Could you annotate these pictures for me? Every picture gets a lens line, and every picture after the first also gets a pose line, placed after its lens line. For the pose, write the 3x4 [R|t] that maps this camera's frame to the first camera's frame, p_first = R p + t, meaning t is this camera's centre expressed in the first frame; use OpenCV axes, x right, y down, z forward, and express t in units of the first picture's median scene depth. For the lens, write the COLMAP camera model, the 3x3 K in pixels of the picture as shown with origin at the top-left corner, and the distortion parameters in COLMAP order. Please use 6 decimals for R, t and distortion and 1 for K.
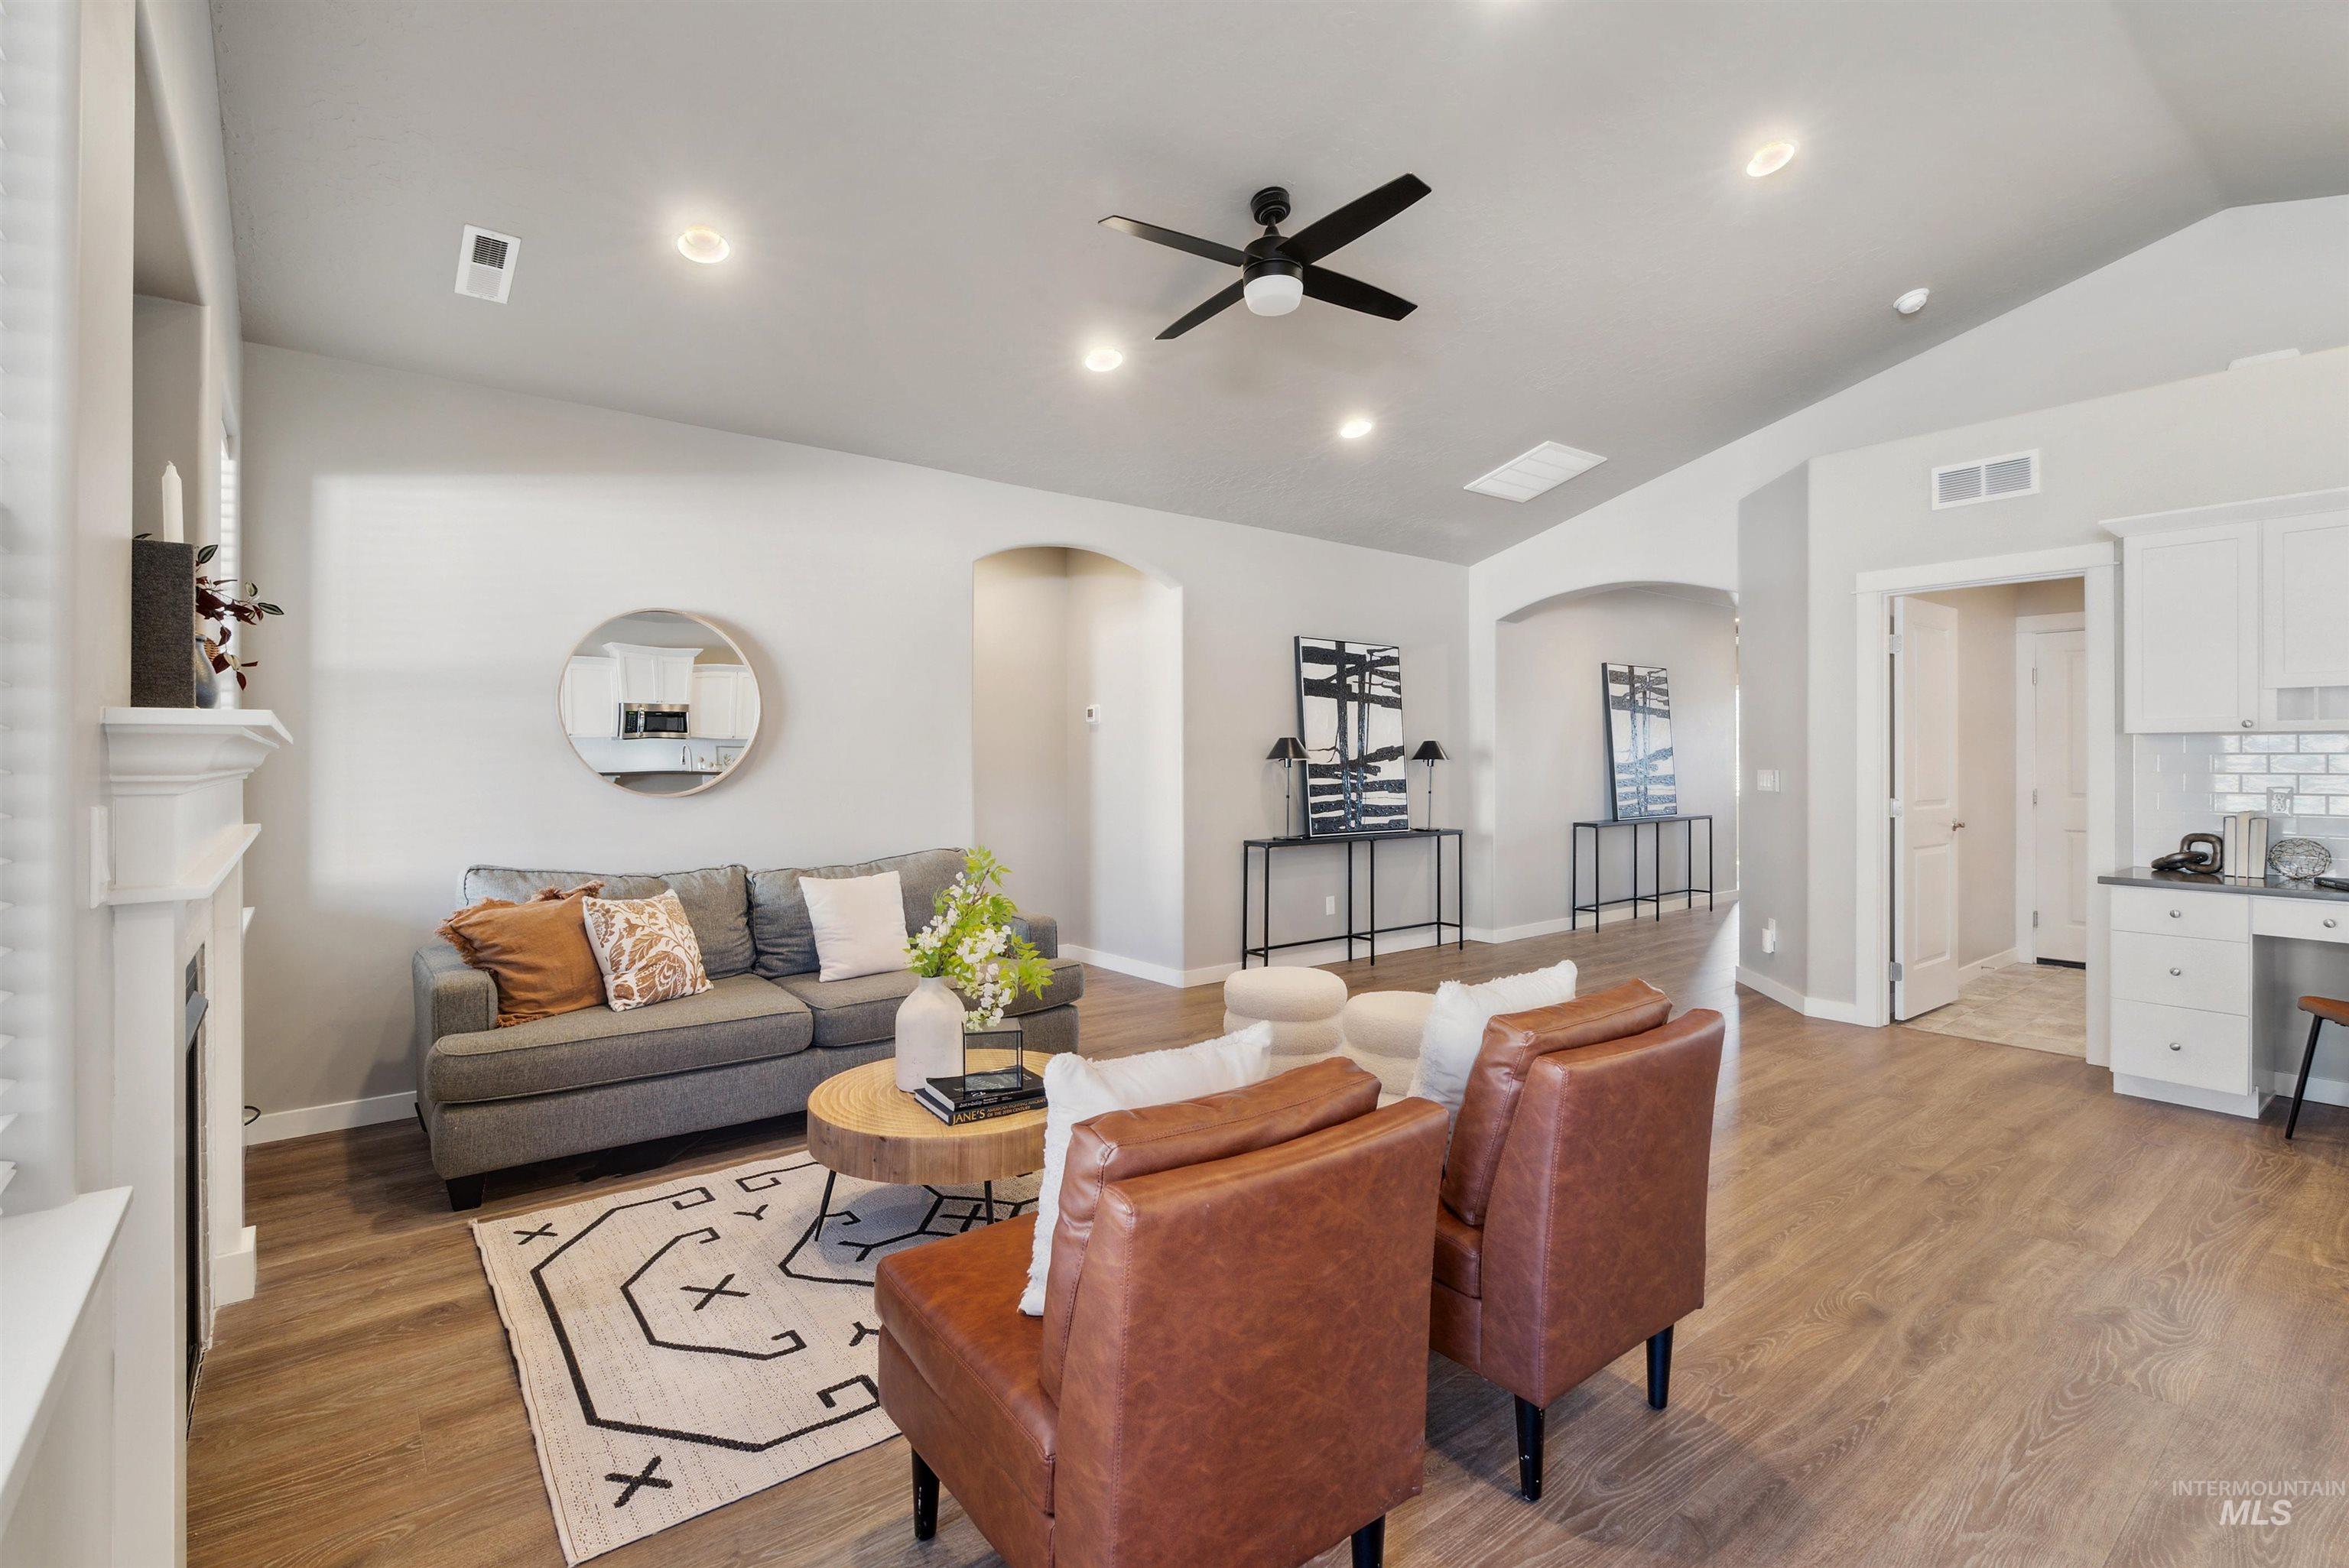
lens RADIAL K [[1084.9, 0, 1179.7], [0, 1084.9, 759.0], [0, 0, 1]] dist [-0.004946, 0.001099]
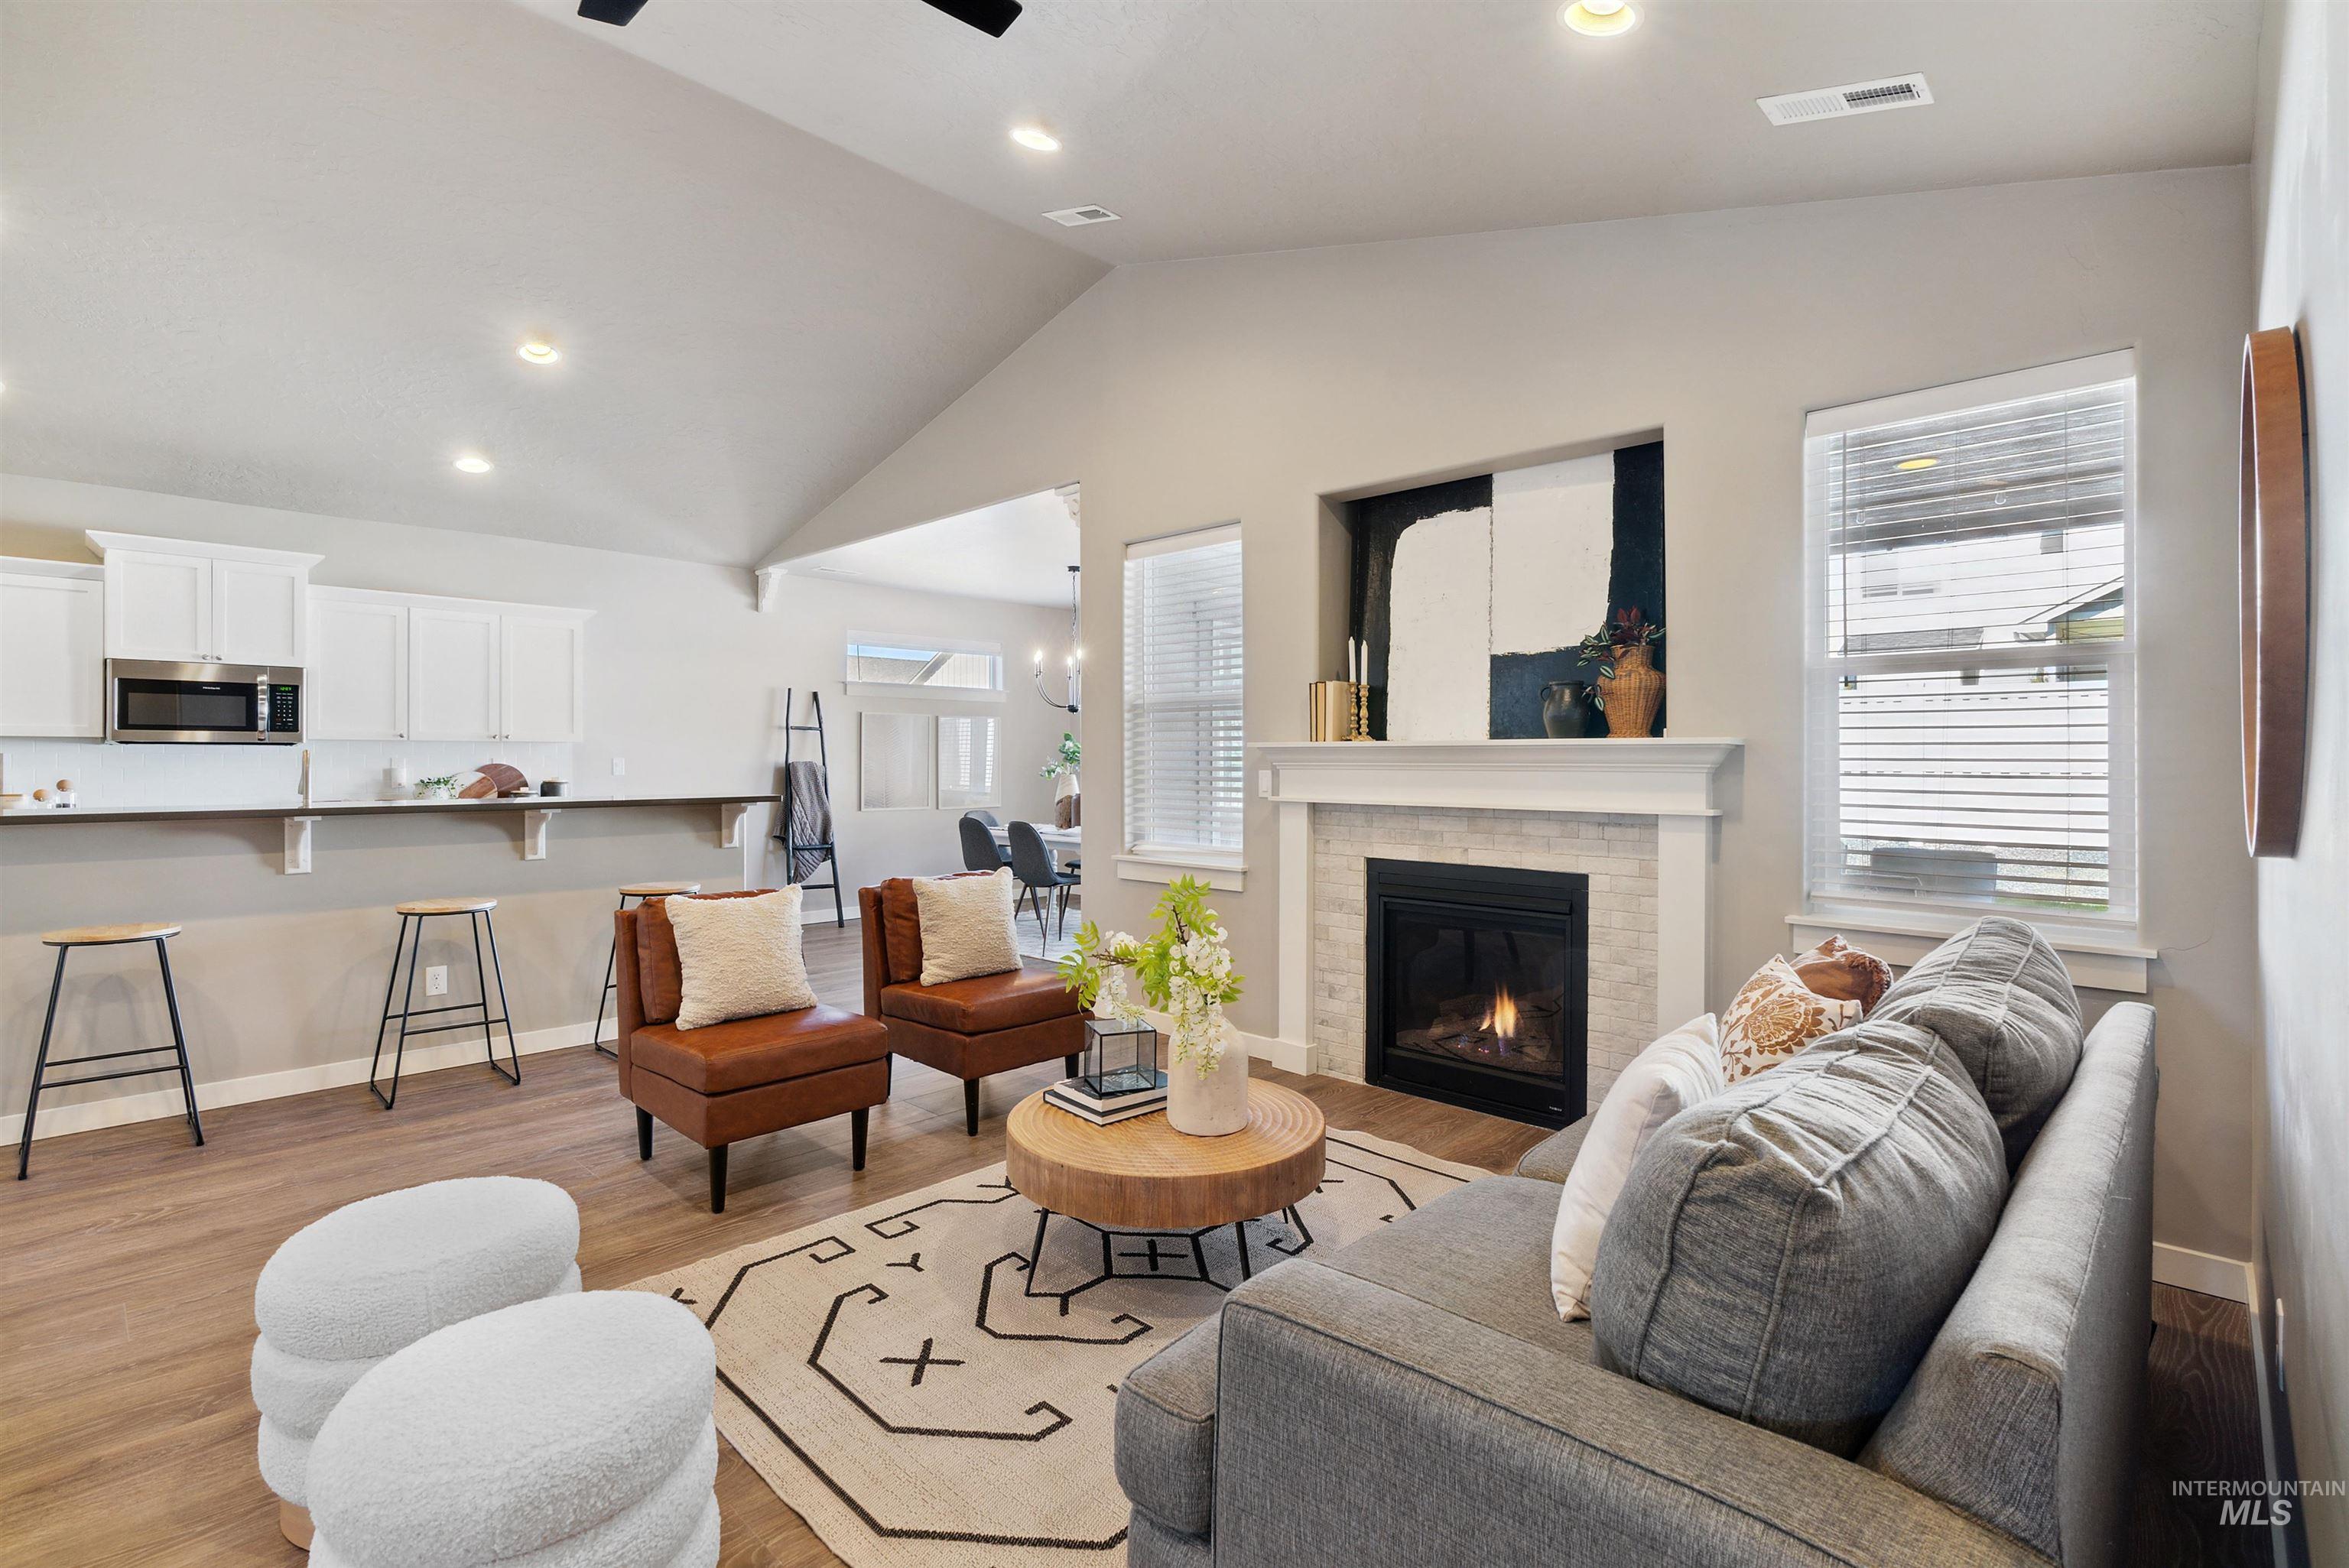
lens RADIAL K [[1074.5, 0, 1176.6], [0, 1074.5, 760.2], [0, 0, 1]] dist [-0.002550, 0.000281]
pose [[-0.991325, -0.000193, -0.131435, -0.041582], [-0.000159, 1.000000, -0.000268, 0.001796], [0.131435, -0.000245, -0.991325, 0.846646]]
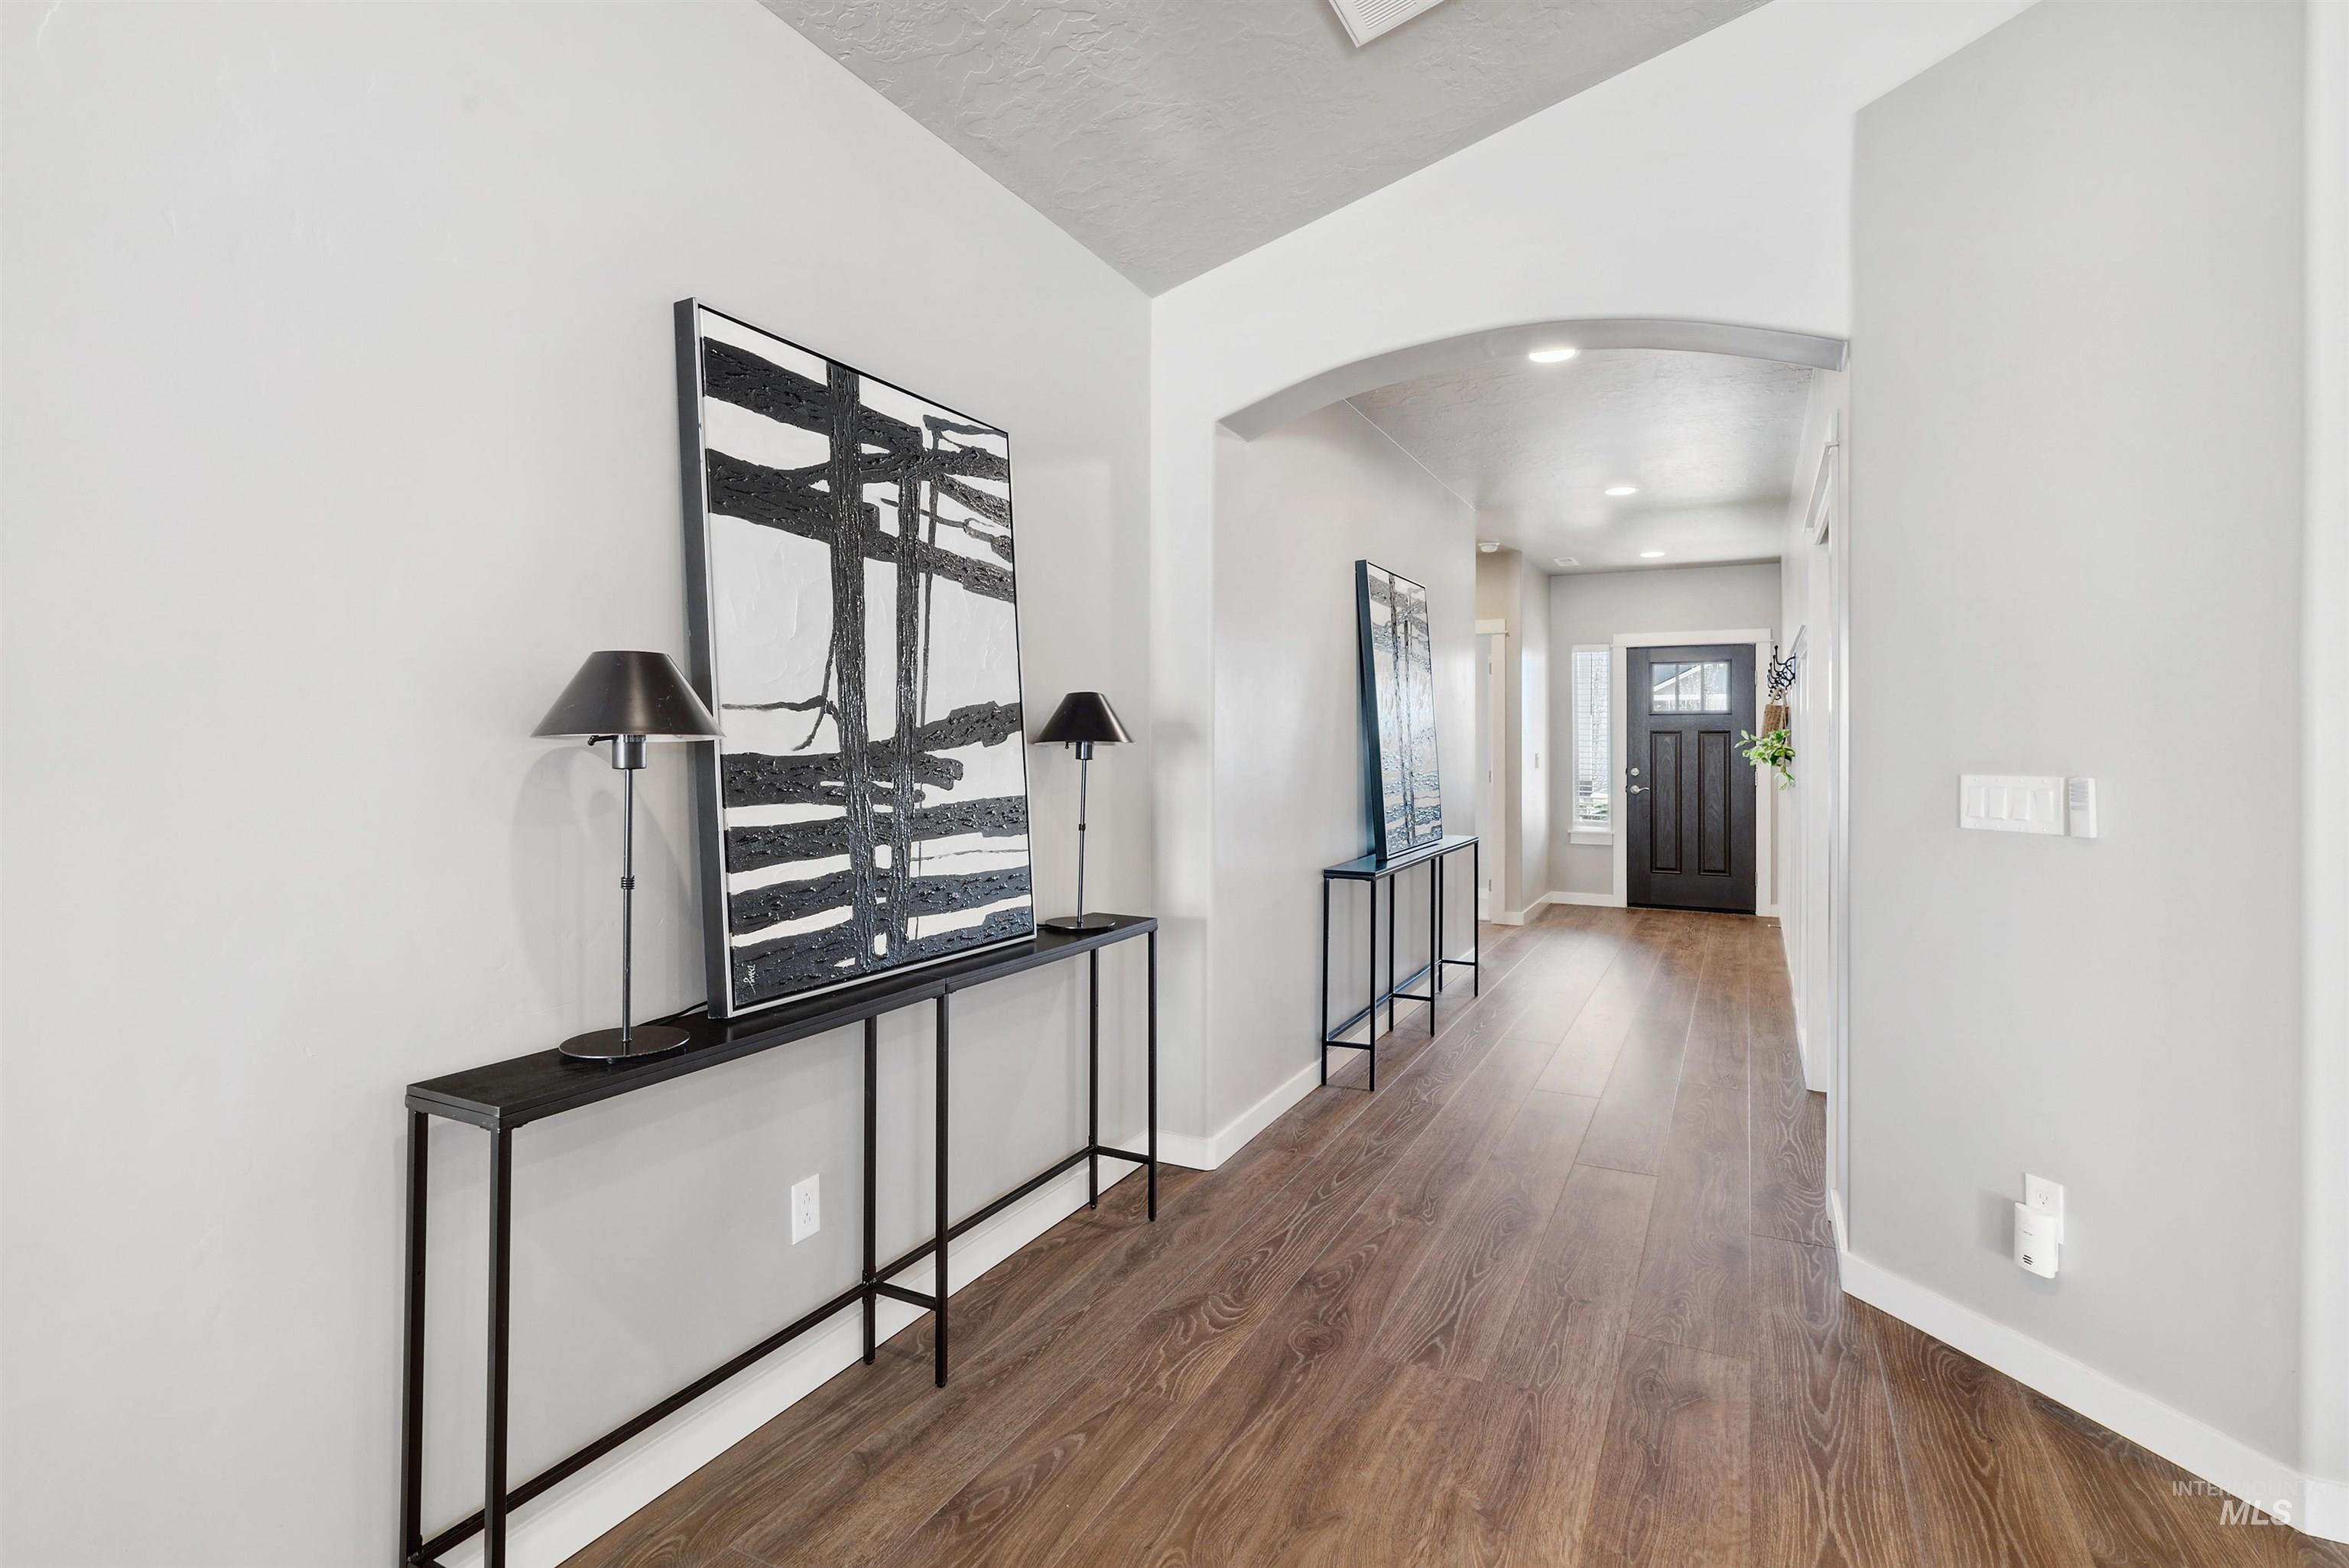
lens RADIAL K [[1132.4, 0, 1172.5], [0, 1132.4, 741.4], [0, 0, 1]] dist [-0.001506, -0.000059]
pose [[0.910623, 0.005466, 0.413201, 0.100888], [-0.004653, 0.999985, -0.002974, 0.001356], [-0.413211, 0.000786, 0.910635, 0.667005]]
